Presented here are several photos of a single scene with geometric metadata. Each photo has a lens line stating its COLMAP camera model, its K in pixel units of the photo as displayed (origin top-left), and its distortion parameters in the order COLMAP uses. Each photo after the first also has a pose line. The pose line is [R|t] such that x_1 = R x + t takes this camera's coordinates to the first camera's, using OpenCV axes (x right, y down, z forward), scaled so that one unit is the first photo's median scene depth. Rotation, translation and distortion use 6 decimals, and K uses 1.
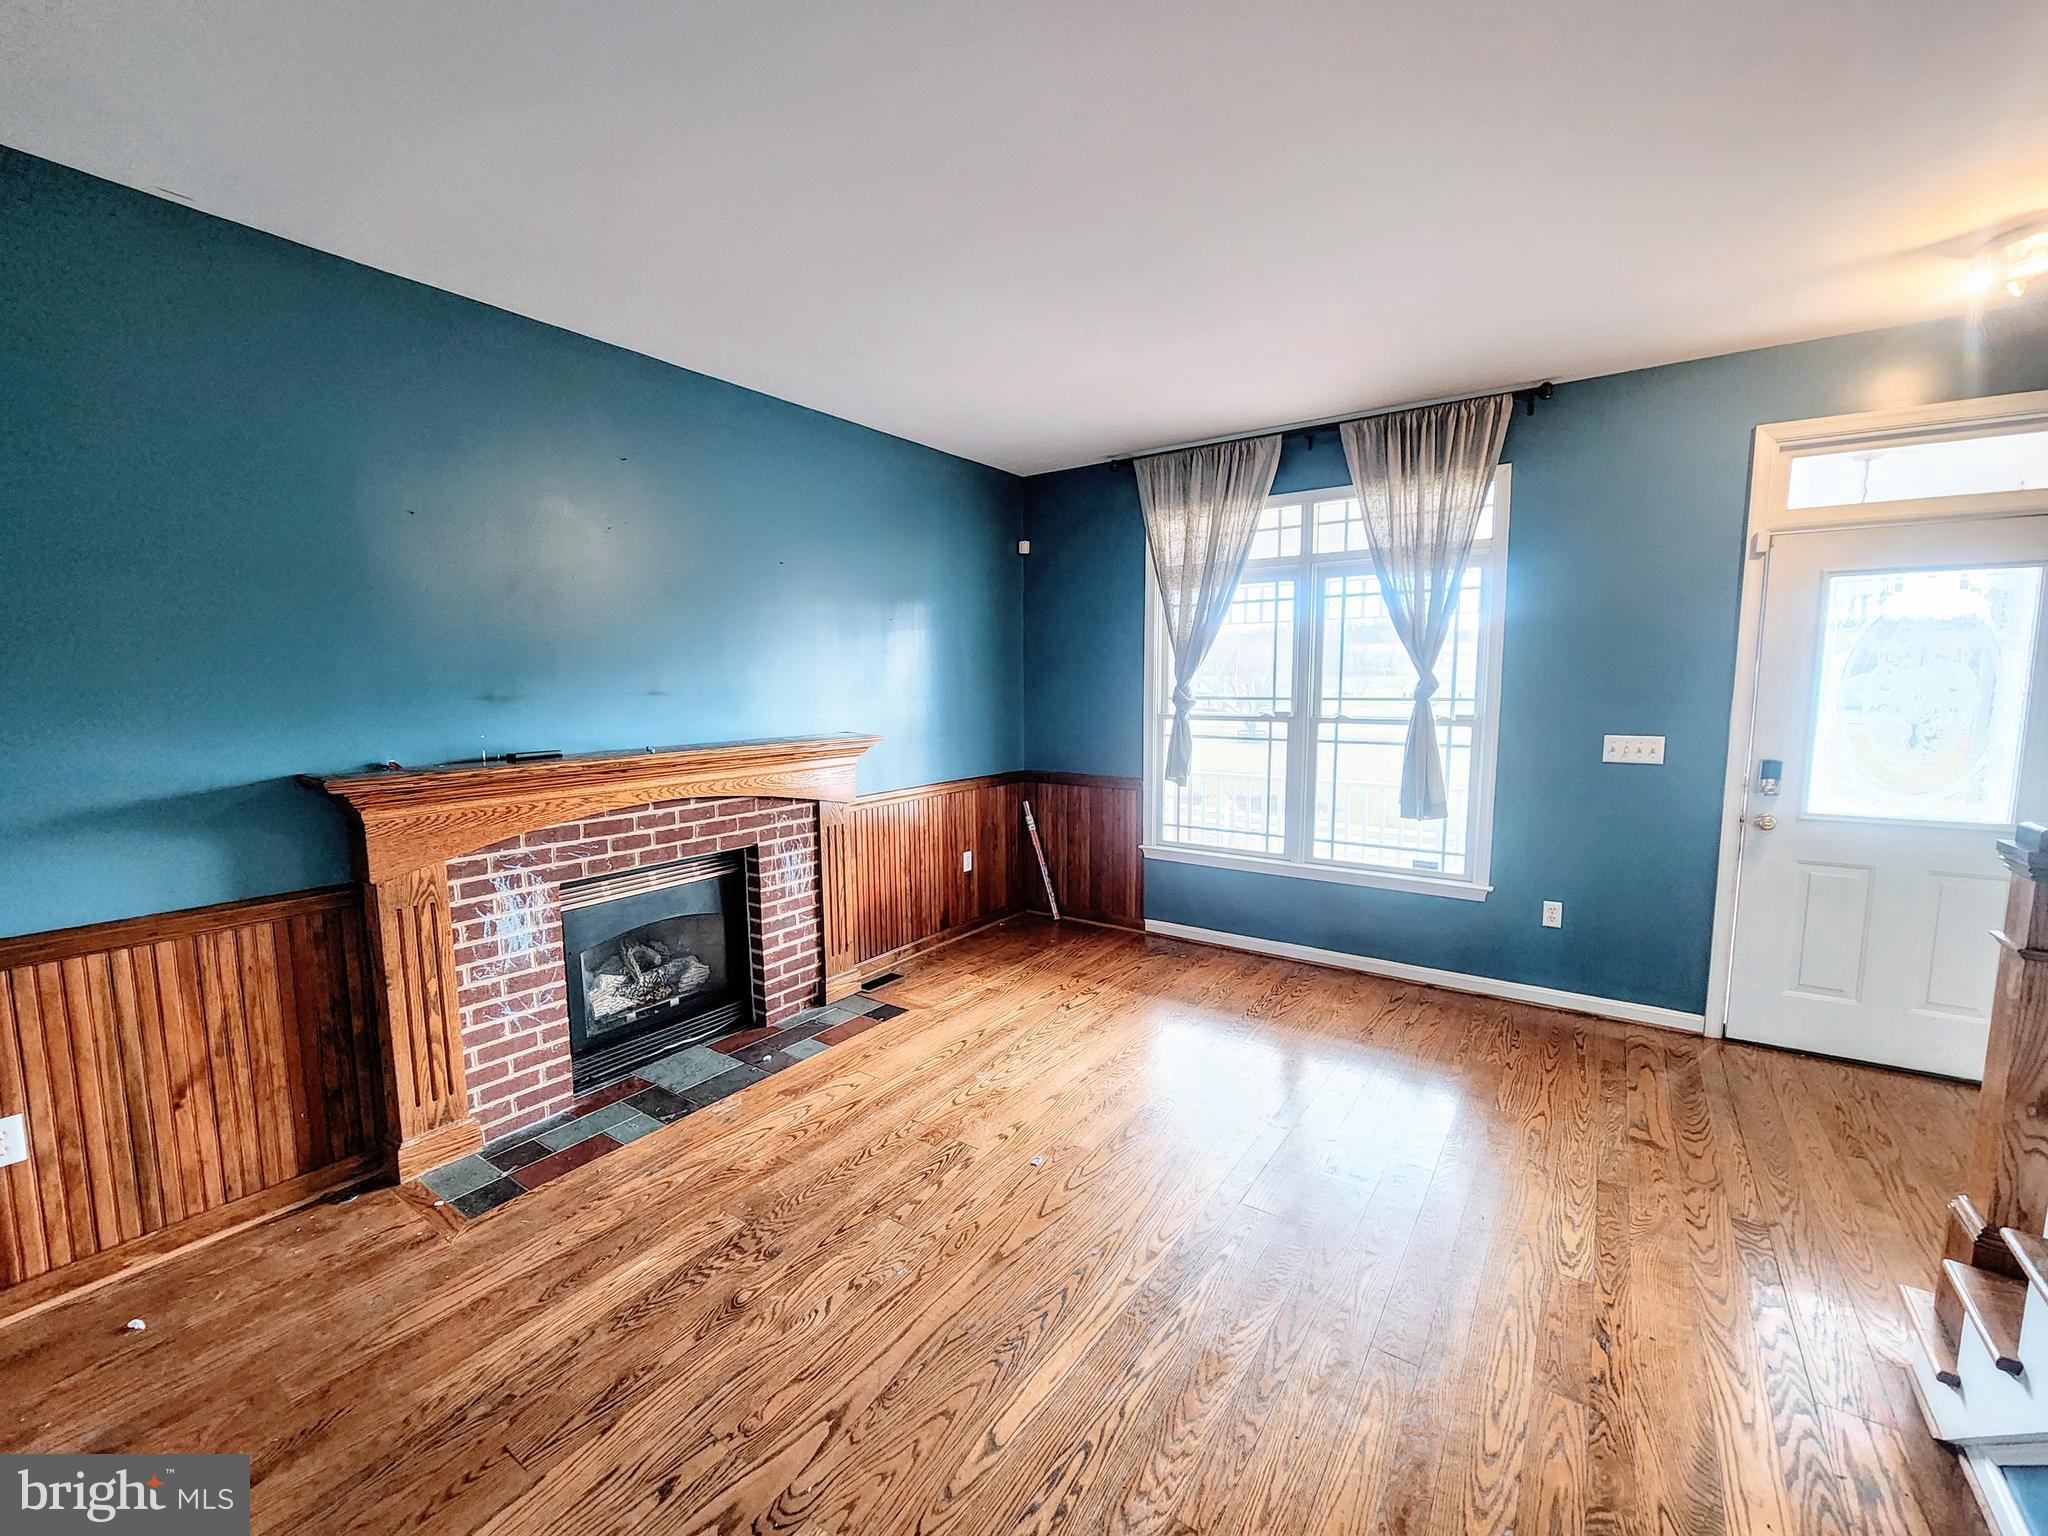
lens RADIAL K [[846.6, 0, 1017.9], [0, 846.6, 774.6], [0, 0, 1]] dist [-0.000040, 0.000335]
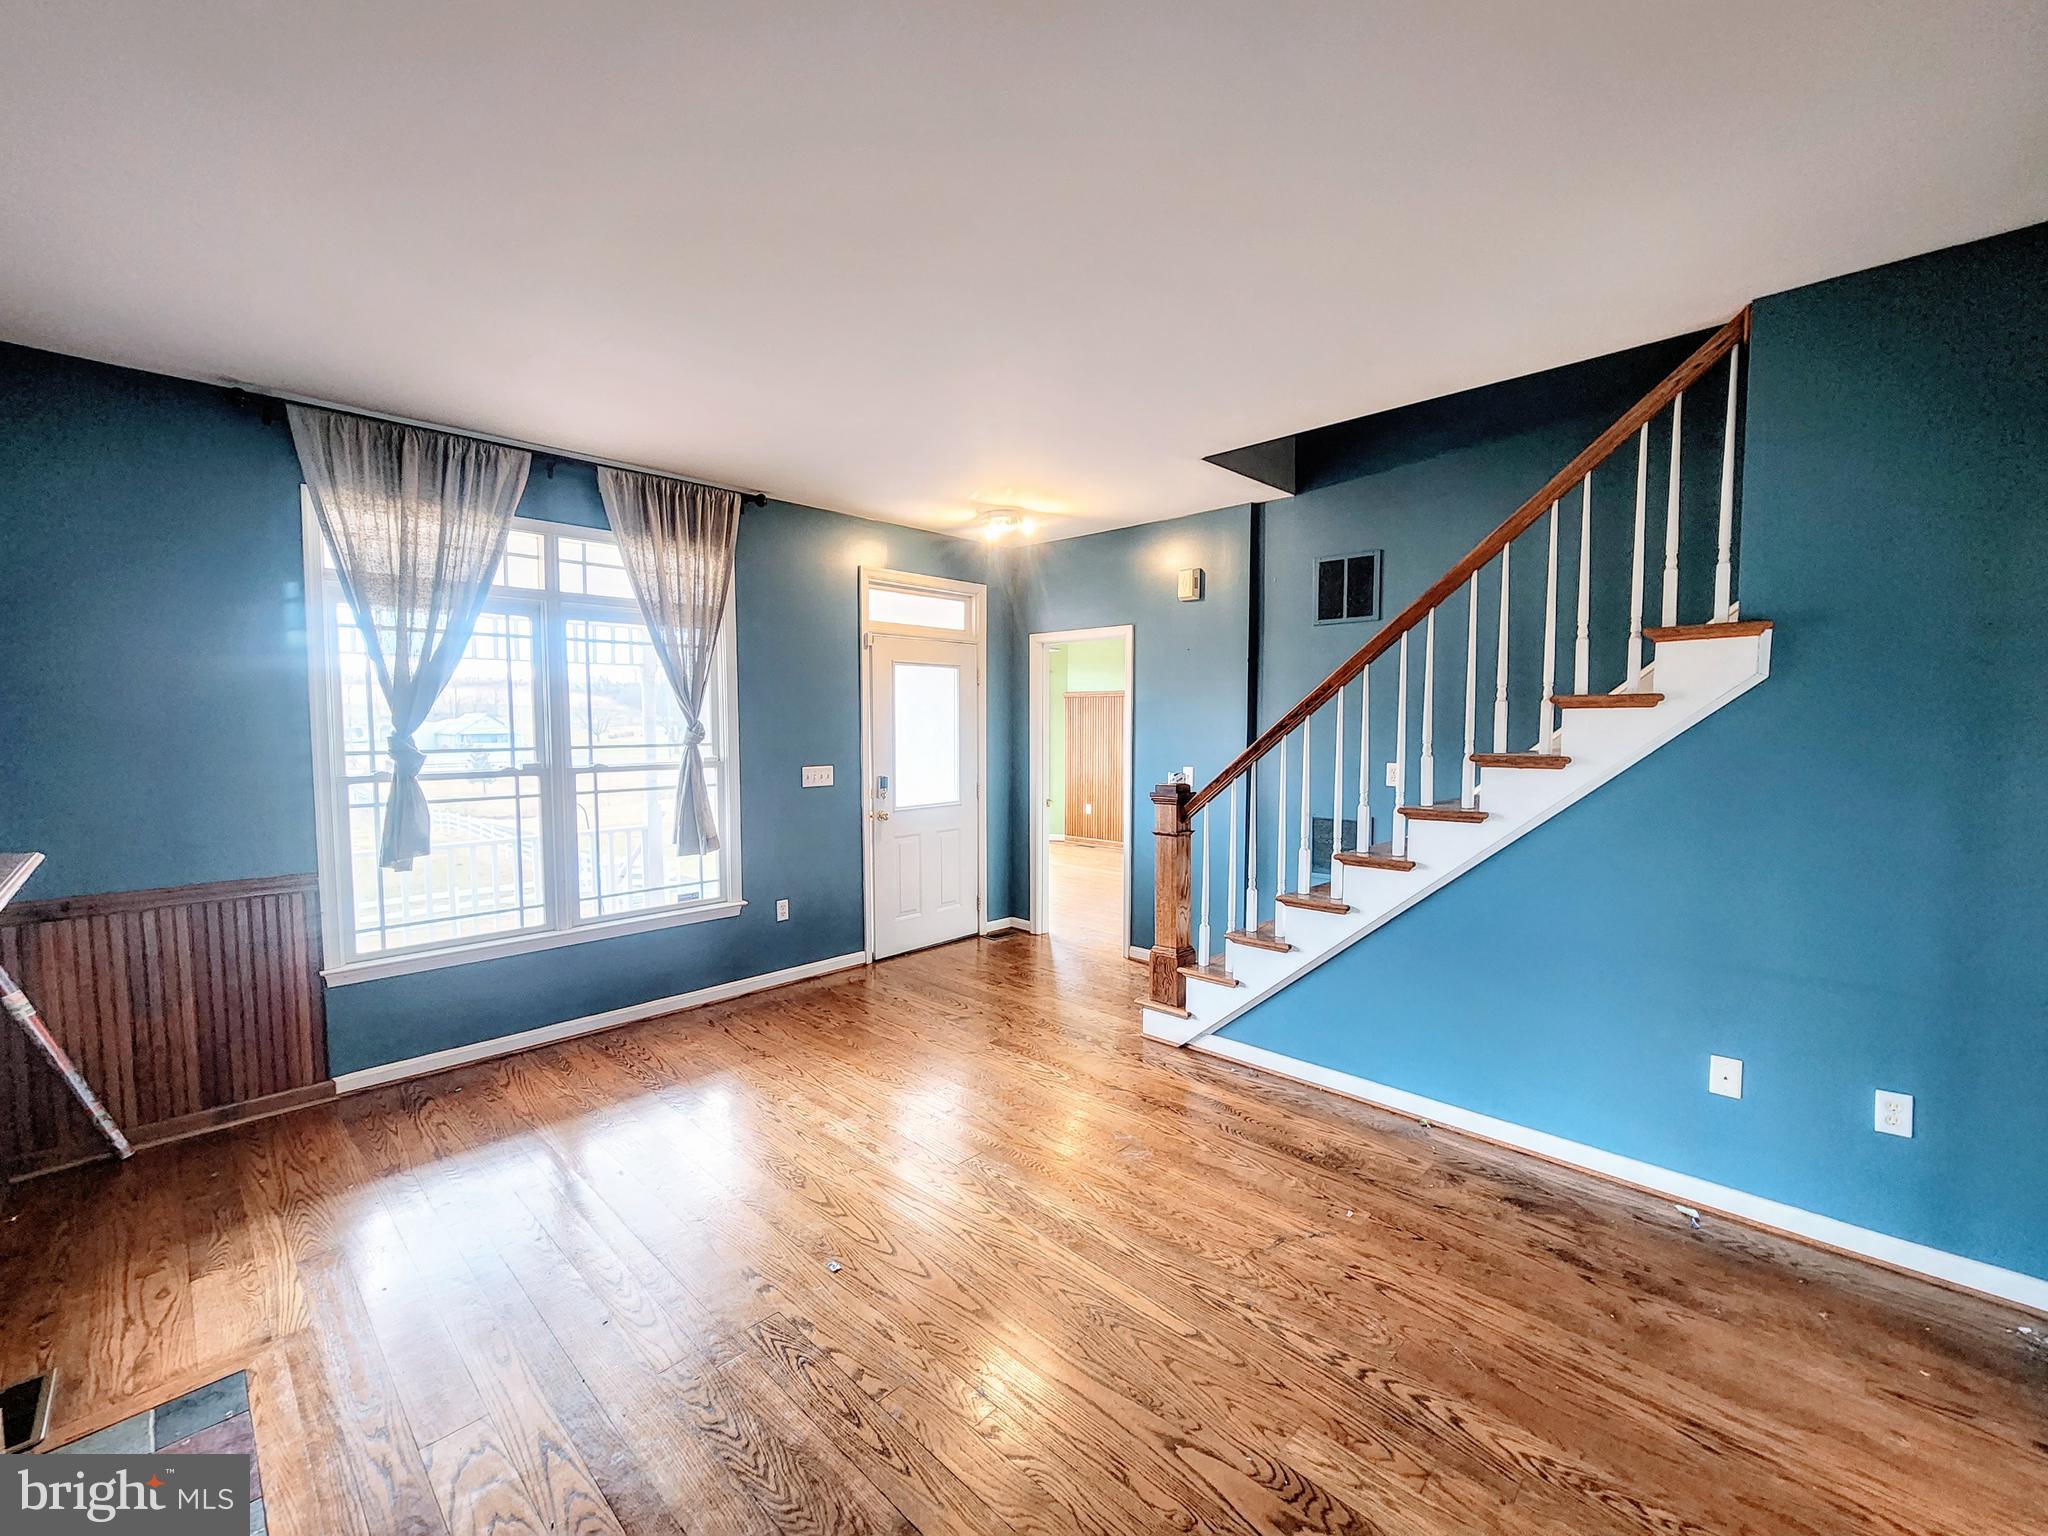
lens RADIAL K [[846.6, 0, 1017.9], [0, 846.6, 774.6], [0, 0, 1]] dist [-0.000040, 0.000335]
pose [[0.157882, -0.058833, 0.985704, -0.525732], [0.112002, 0.992849, 0.041320, -0.047722], [-0.981086, 0.103877, 0.163342, 0.404896]]
